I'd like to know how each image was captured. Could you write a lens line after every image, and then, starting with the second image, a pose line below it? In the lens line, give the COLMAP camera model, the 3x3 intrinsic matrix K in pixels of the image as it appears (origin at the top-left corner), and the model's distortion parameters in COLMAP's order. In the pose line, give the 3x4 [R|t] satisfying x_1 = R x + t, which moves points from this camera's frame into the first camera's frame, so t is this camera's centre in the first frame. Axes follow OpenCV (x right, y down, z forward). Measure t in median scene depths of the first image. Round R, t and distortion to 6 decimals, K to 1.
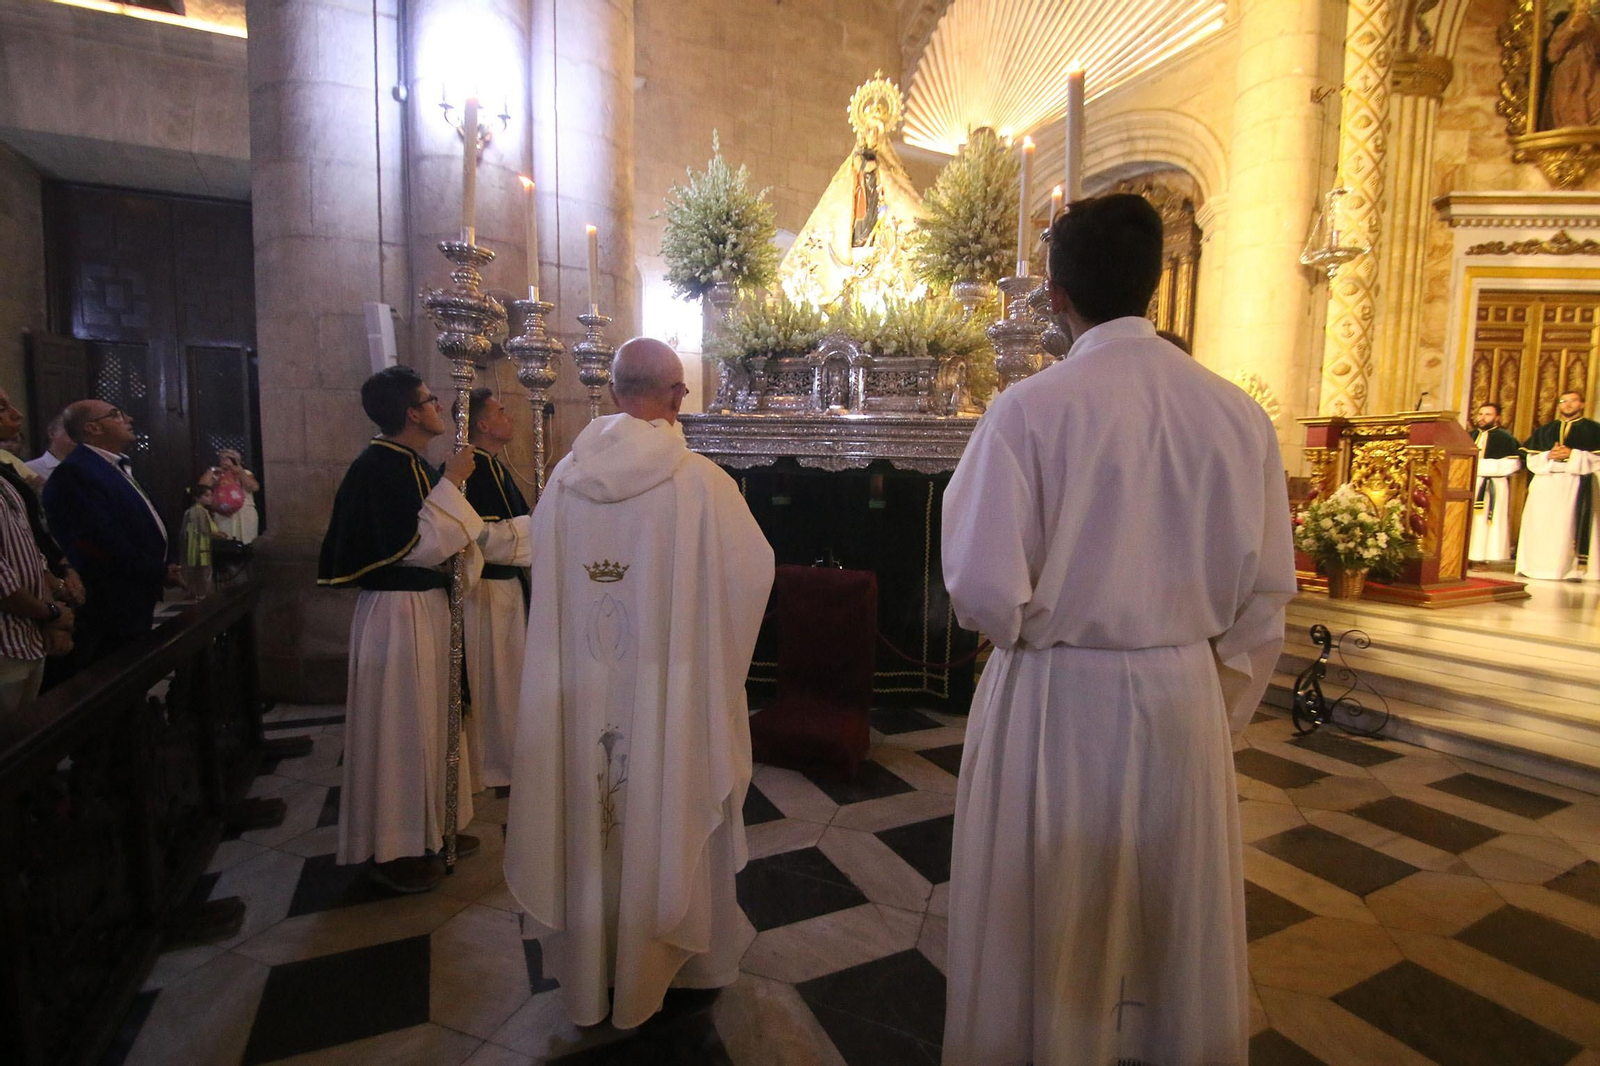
lens RADIAL K [[742.2, 0, 791.8], [0, 742.2, 544.3], [0, 0, 1]] dist [0.003776, -0.010883]
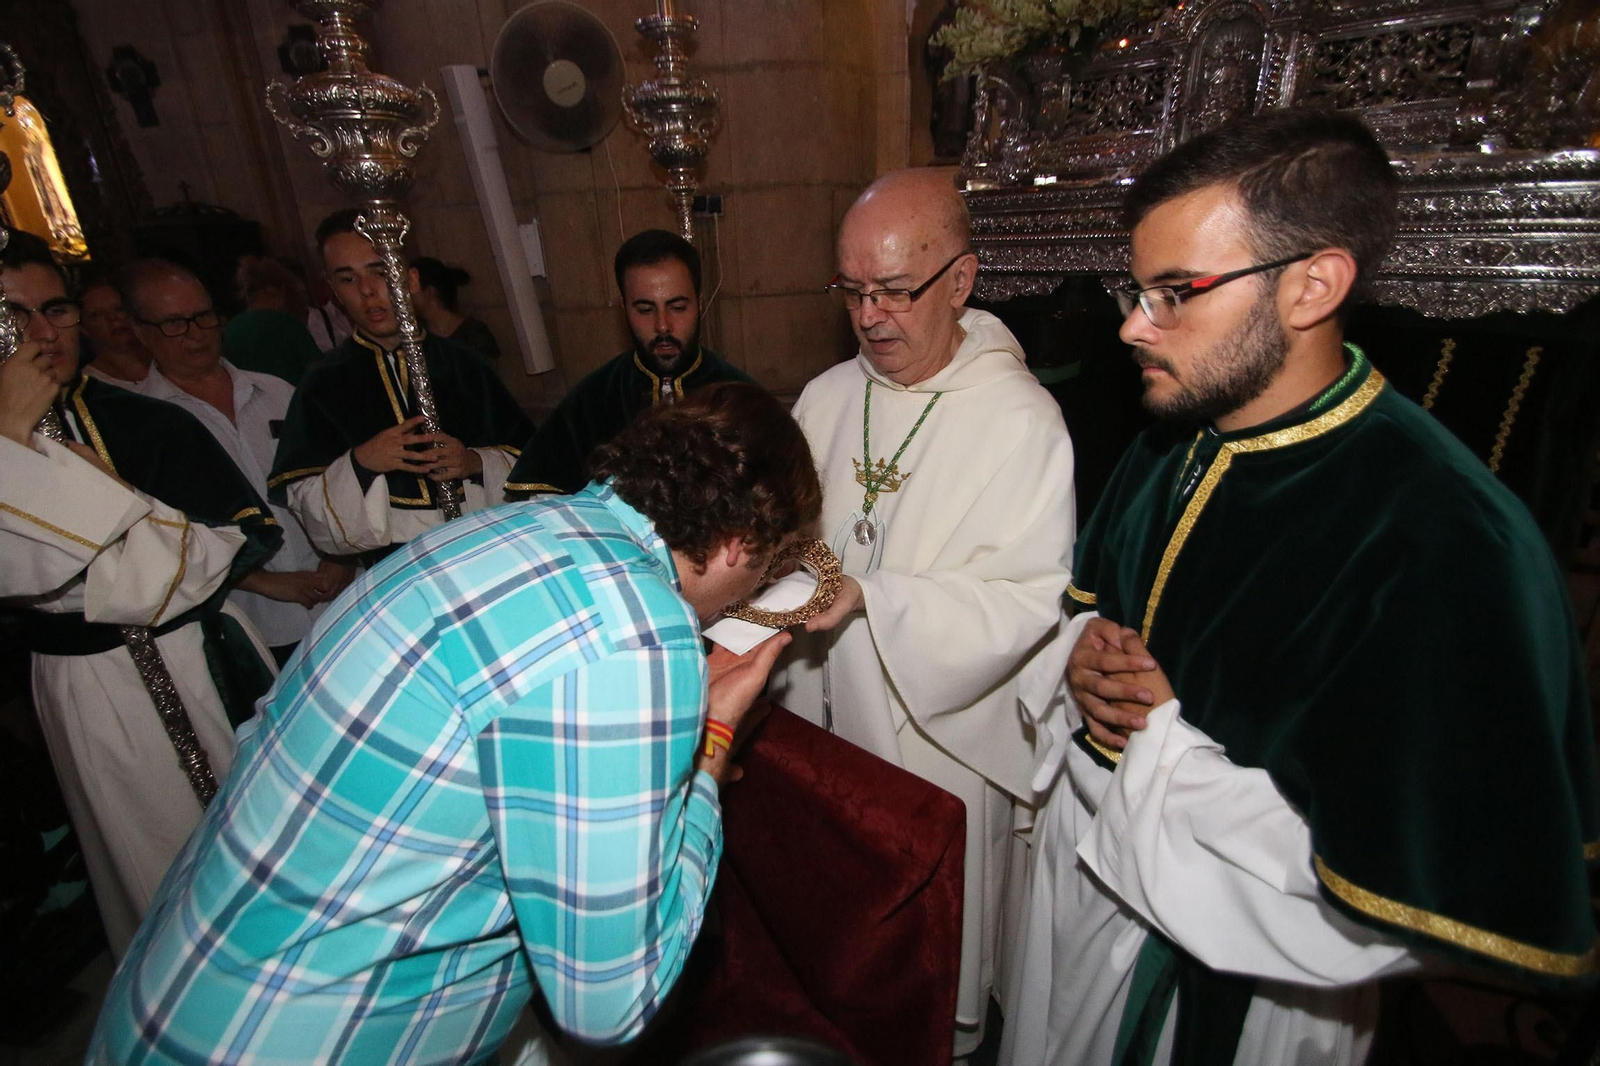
lens RADIAL K [[742.2, 0, 796.7], [0, 742.2, 538.8], [0, 0, 1]] dist [0.003776, -0.010883]
pose [[0.851198, 0.143552, -0.504832, 0.089282], [0.012552, 0.956025, 0.293015, -0.084835], [0.524695, -0.255751, 0.811965, 0.404012]]
